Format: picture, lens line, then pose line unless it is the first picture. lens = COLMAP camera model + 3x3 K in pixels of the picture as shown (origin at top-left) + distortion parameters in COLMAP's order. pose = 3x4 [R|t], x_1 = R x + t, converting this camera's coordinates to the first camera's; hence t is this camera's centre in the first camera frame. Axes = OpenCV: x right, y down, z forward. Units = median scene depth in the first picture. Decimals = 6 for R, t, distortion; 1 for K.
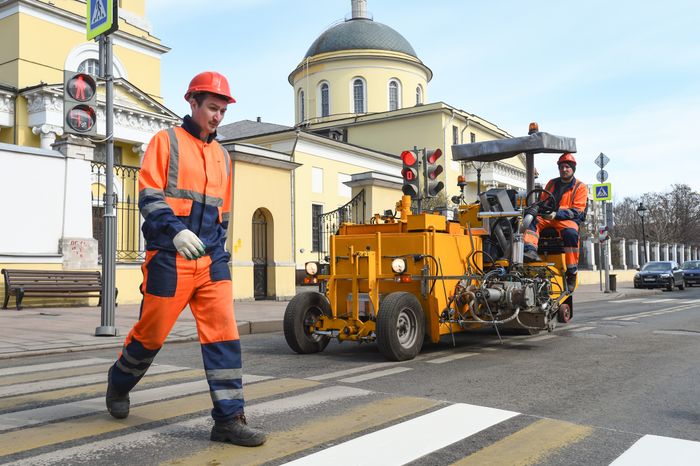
lens RADIAL K [[653.1, 0, 351.5], [0, 653.1, 232.9], [0, 0, 1]] dist [0.047846, -0.000838]
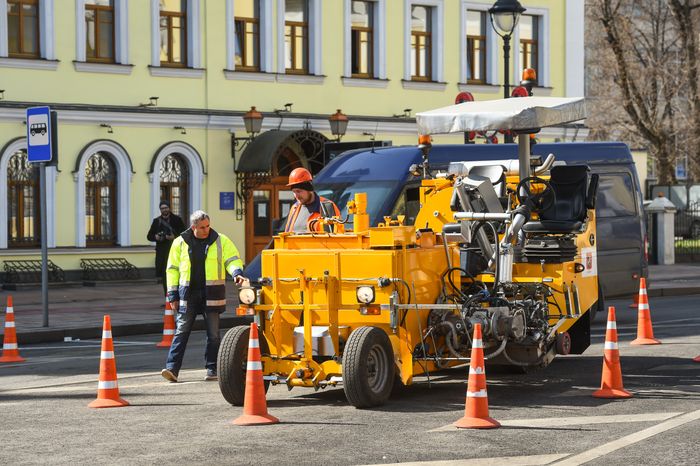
lens RADIAL K [[2049.4, 0, 350.0], [0, 2049.4, 232.8], [0, 0, 1]] dist [0.023327, 0.084506]
pose [[0.985698, -0.016856, 0.167678, -0.338963], [0.003355, 0.996751, 0.080481, -0.210888], [-0.168490, -0.078767, 0.982551, -1.371498]]
